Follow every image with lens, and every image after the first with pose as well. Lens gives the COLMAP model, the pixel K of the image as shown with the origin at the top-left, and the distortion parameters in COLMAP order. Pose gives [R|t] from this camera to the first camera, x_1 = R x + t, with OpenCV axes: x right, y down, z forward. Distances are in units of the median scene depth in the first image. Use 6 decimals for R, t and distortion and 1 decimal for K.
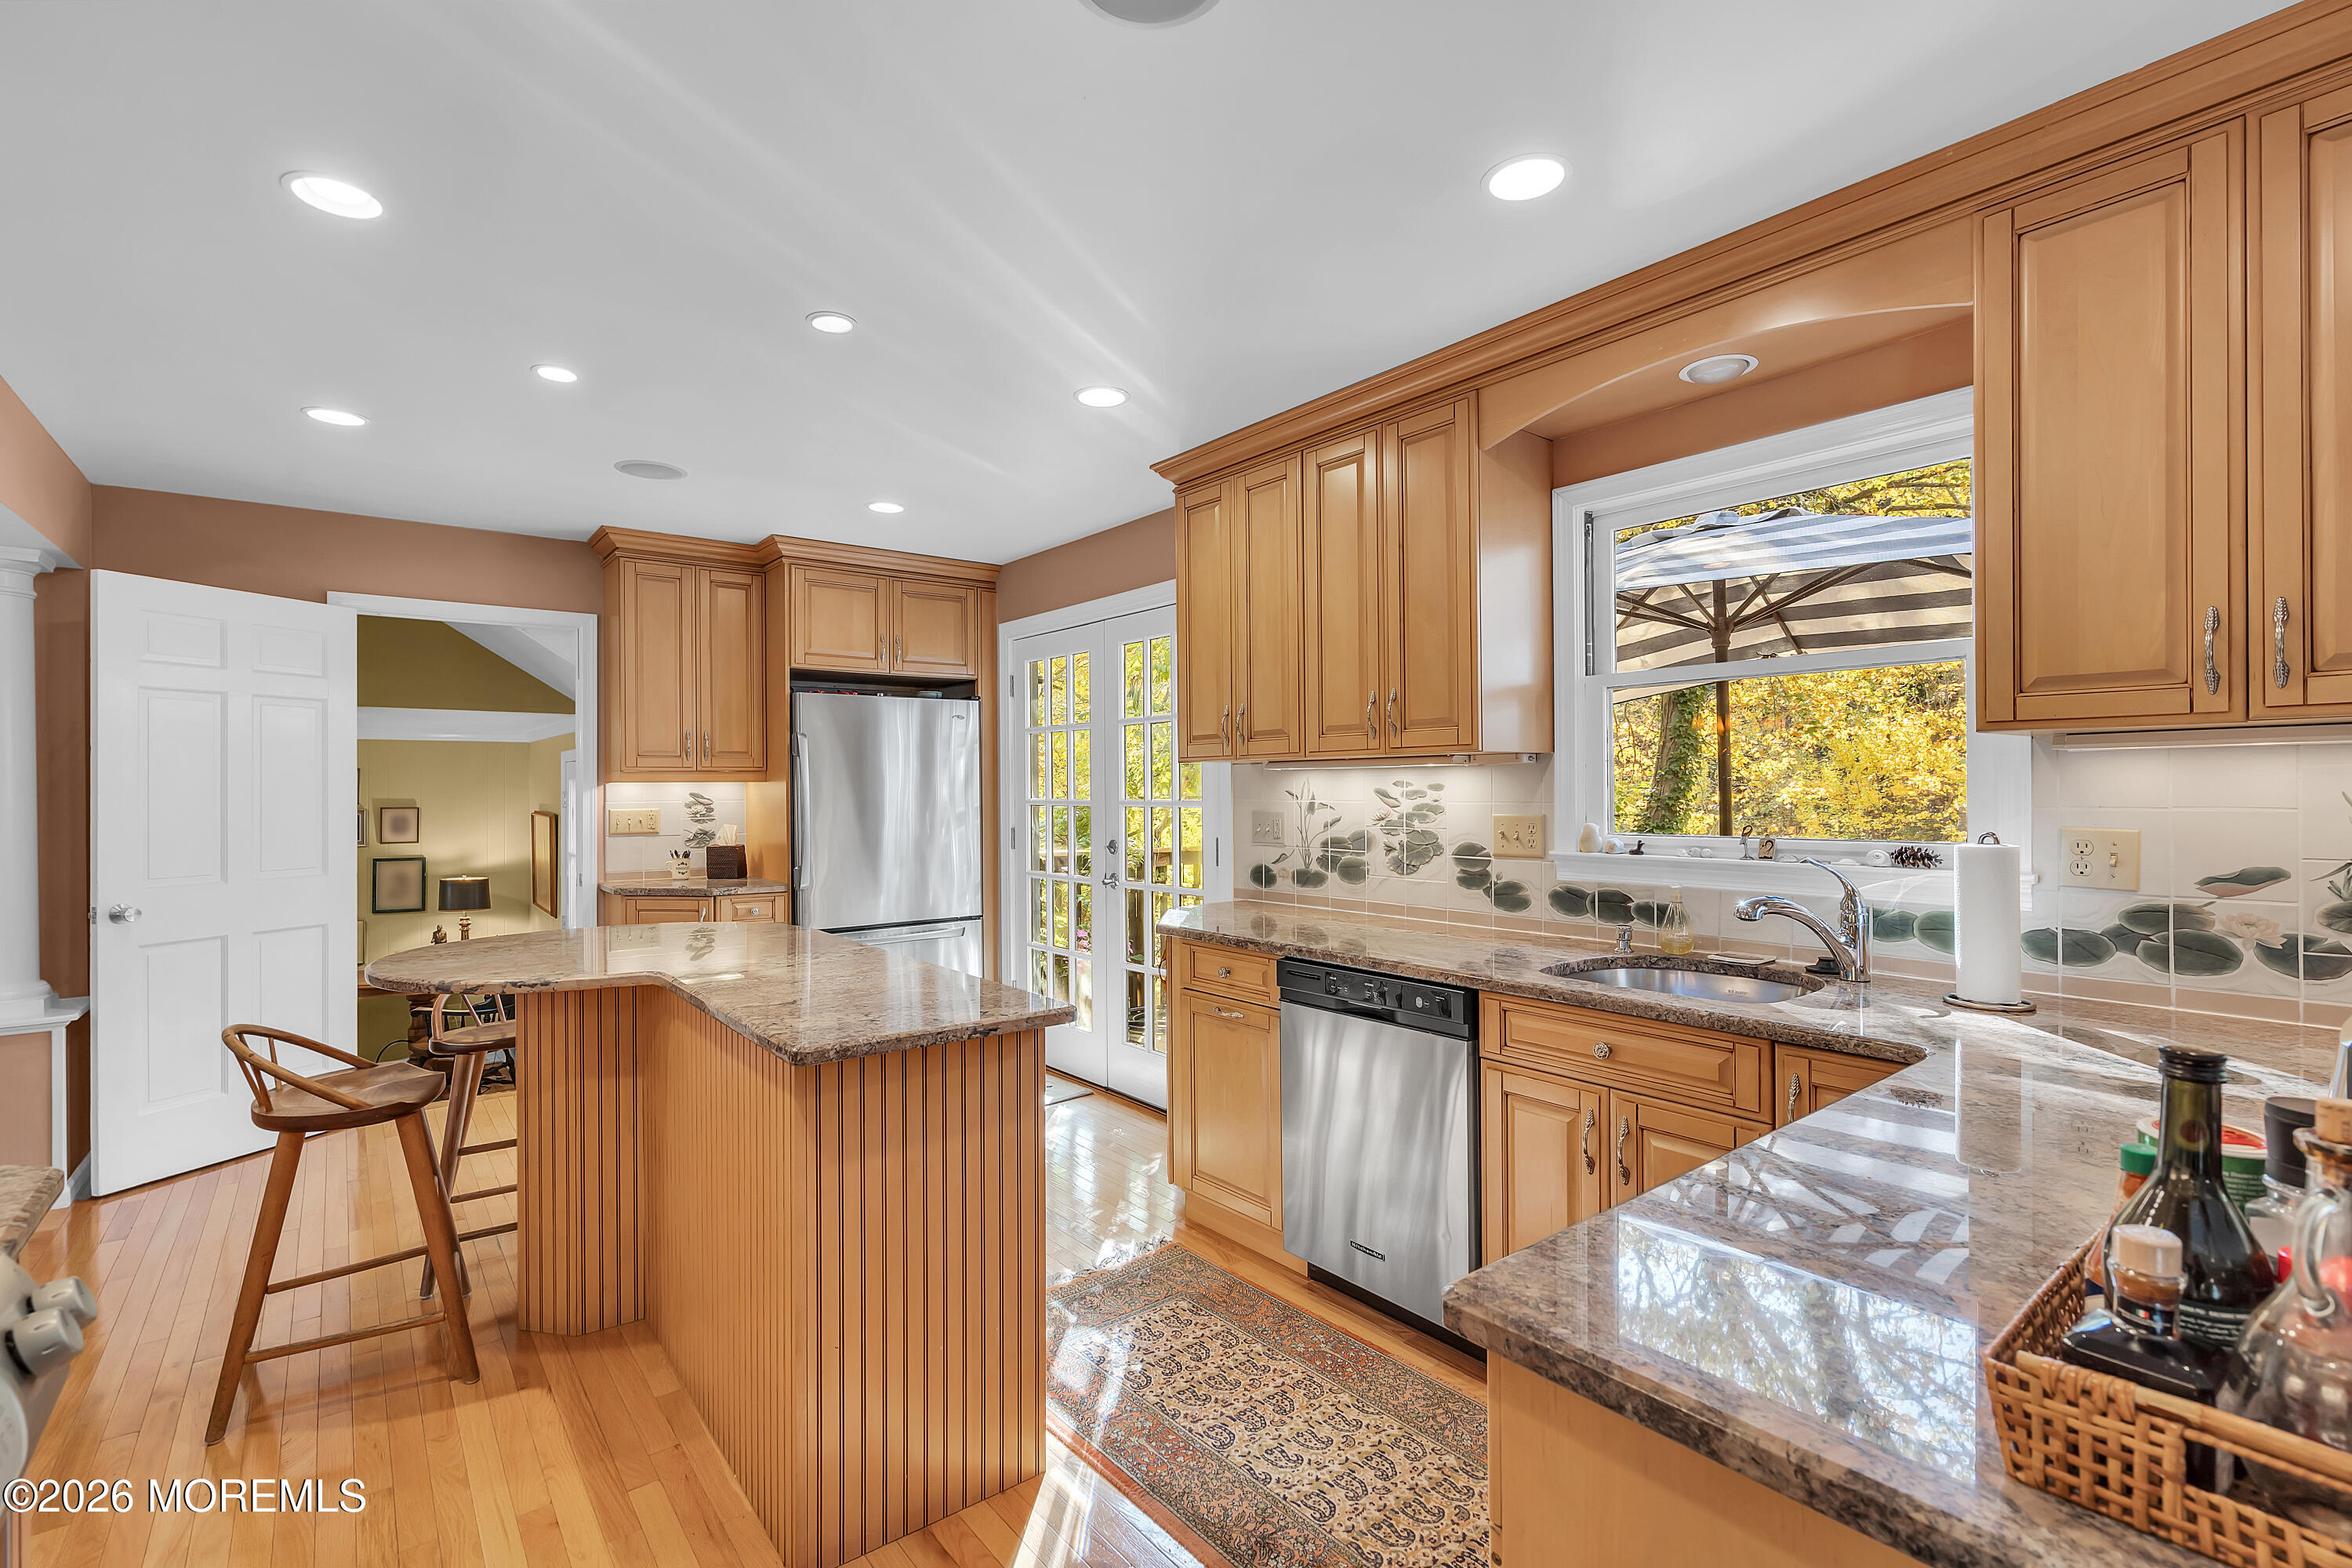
lens RADIAL K [[1074.2, 0, 1184.3], [0, 1074.2, 790.7], [0, 0, 1]] dist [-0.008086, 0.004715]
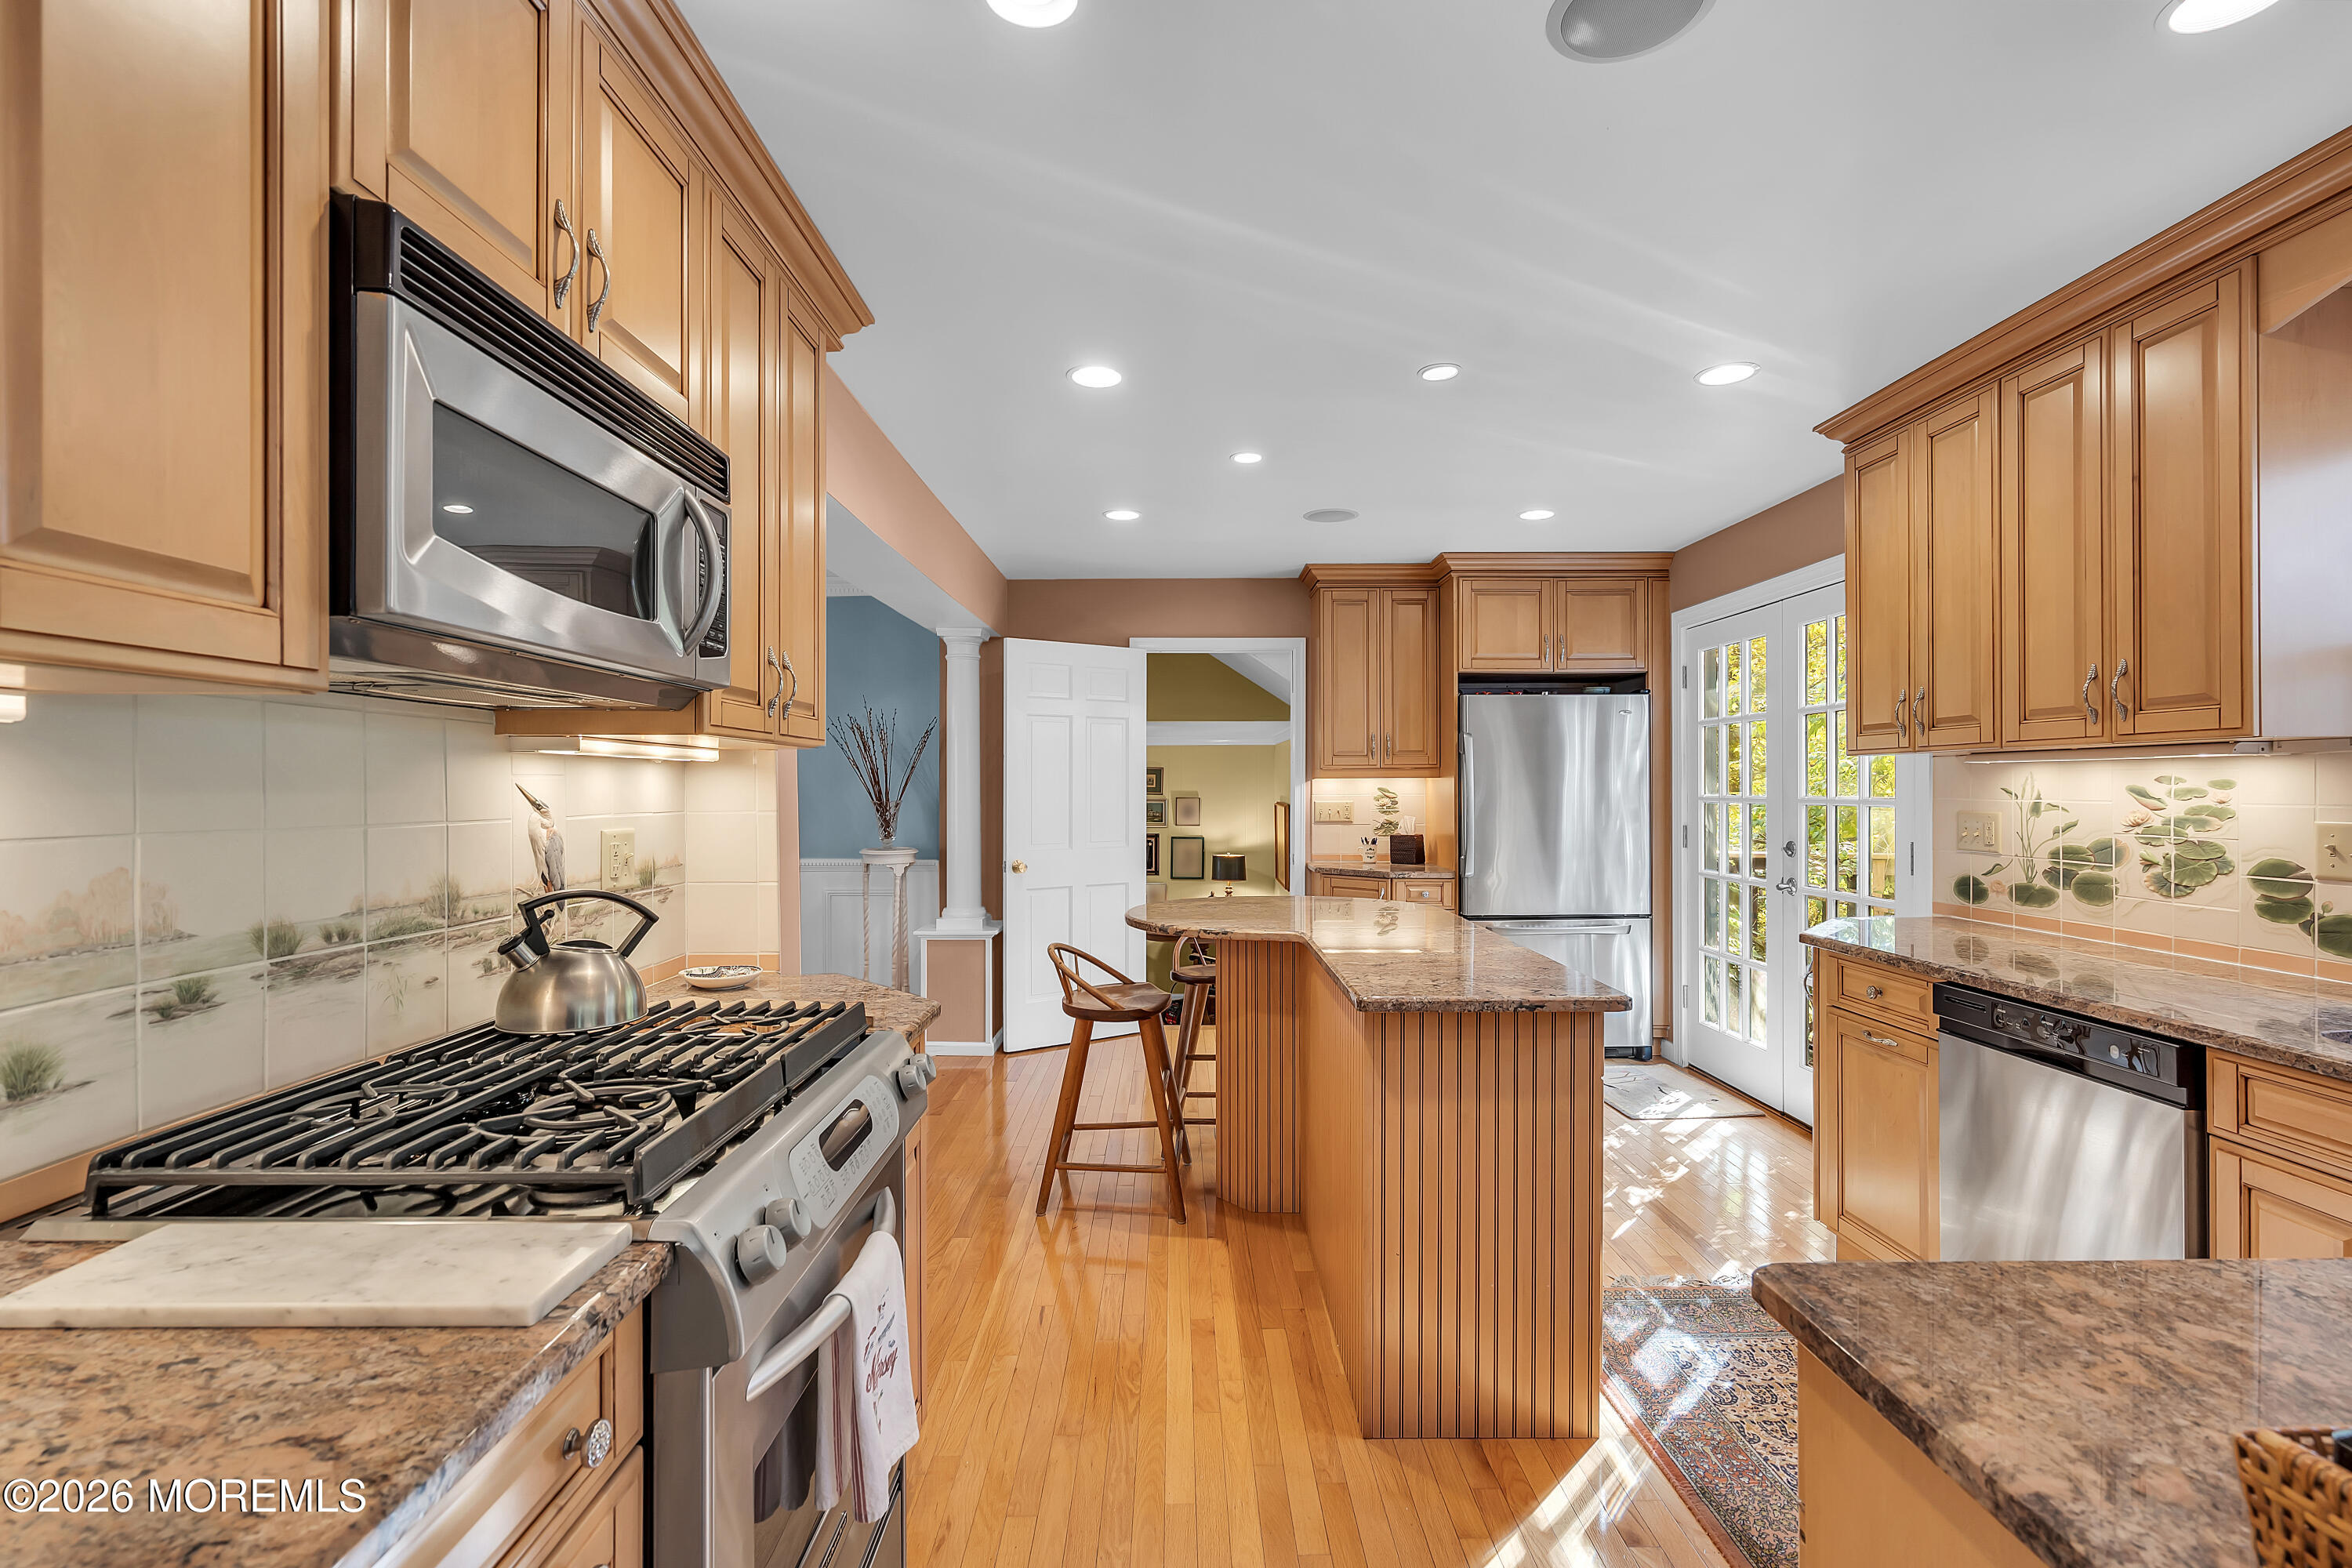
lens RADIAL K [[1074.2, 0, 1175.0], [0, 1074.2, 790.6], [0, 0, 1]] dist [-0.008086, 0.004715]
pose [[0.785000, 0.006281, -0.619464, 0.120727], [-0.003470, 0.999977, 0.005742, -0.000662], [0.619486, -0.002358, 0.785004, -0.048136]]
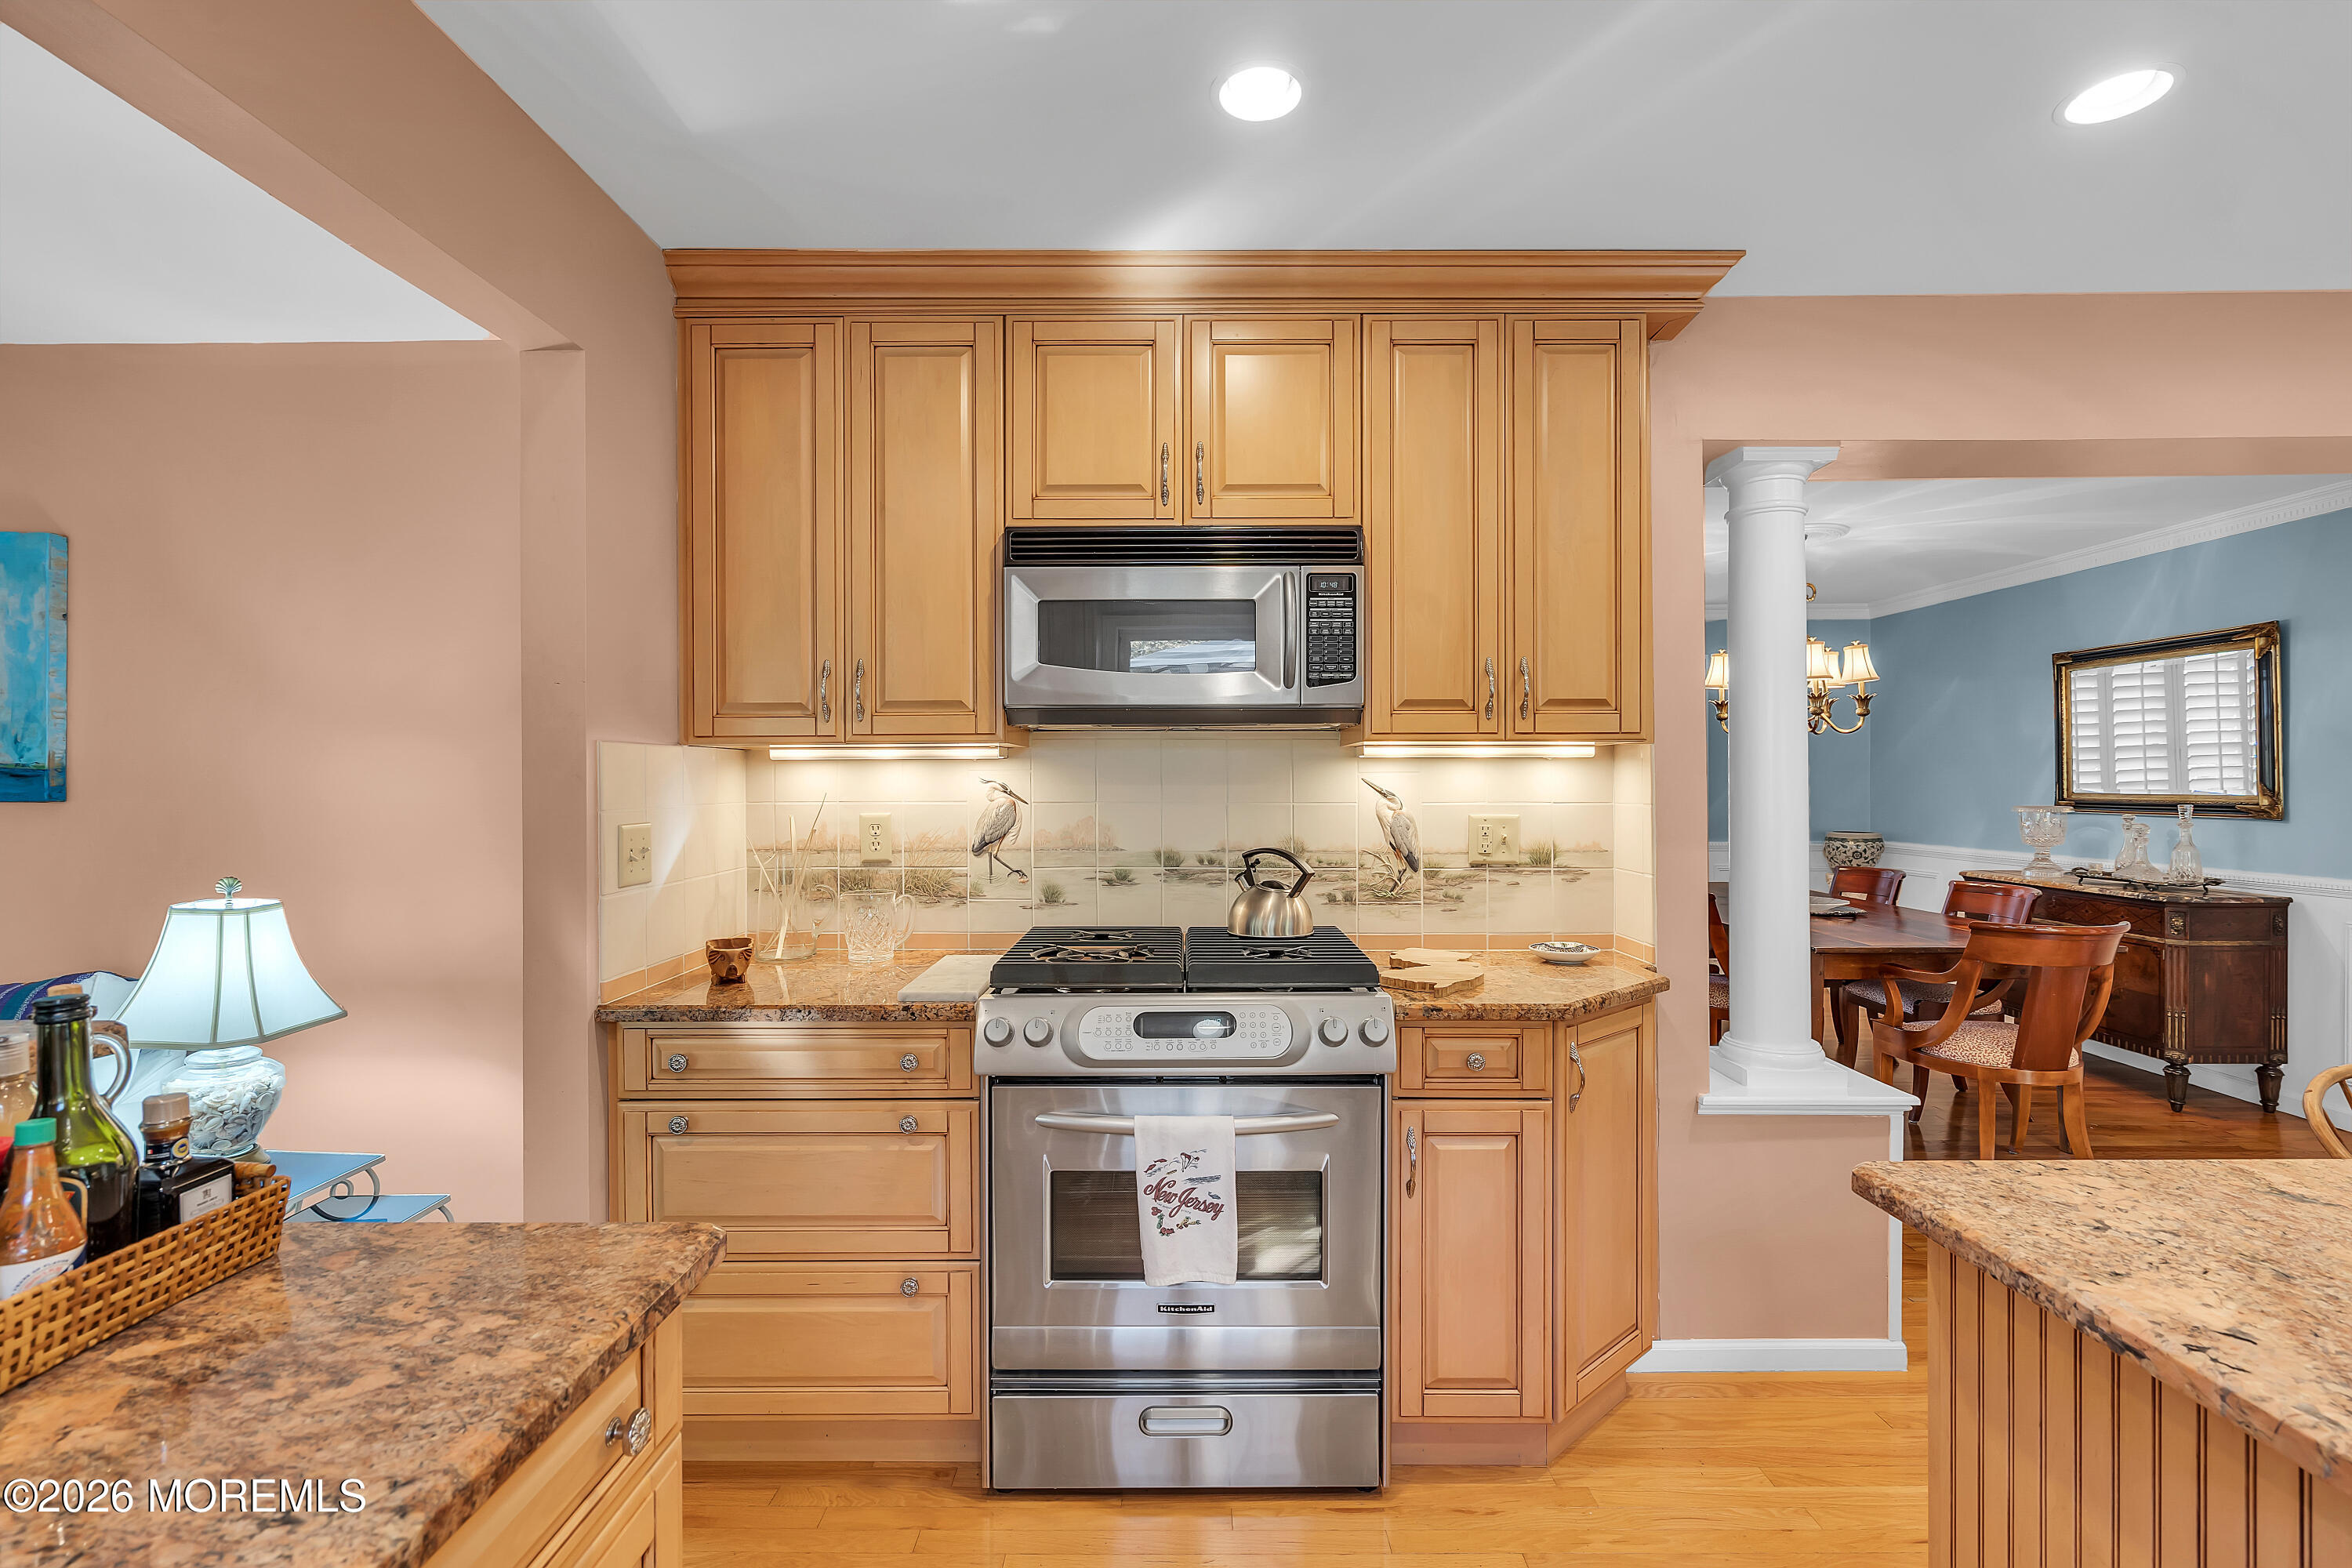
lens RADIAL K [[1074.2, 0, 1194.4], [0, 1074.2, 785.1], [0, 0, 1]] dist [-0.008086, 0.004715]
pose [[-0.627811, 0.008497, -0.778319, 0.221291], [0.004813, 0.999964, 0.007035, -0.001384], [0.778351, 0.000671, -0.627829, 0.578714]]
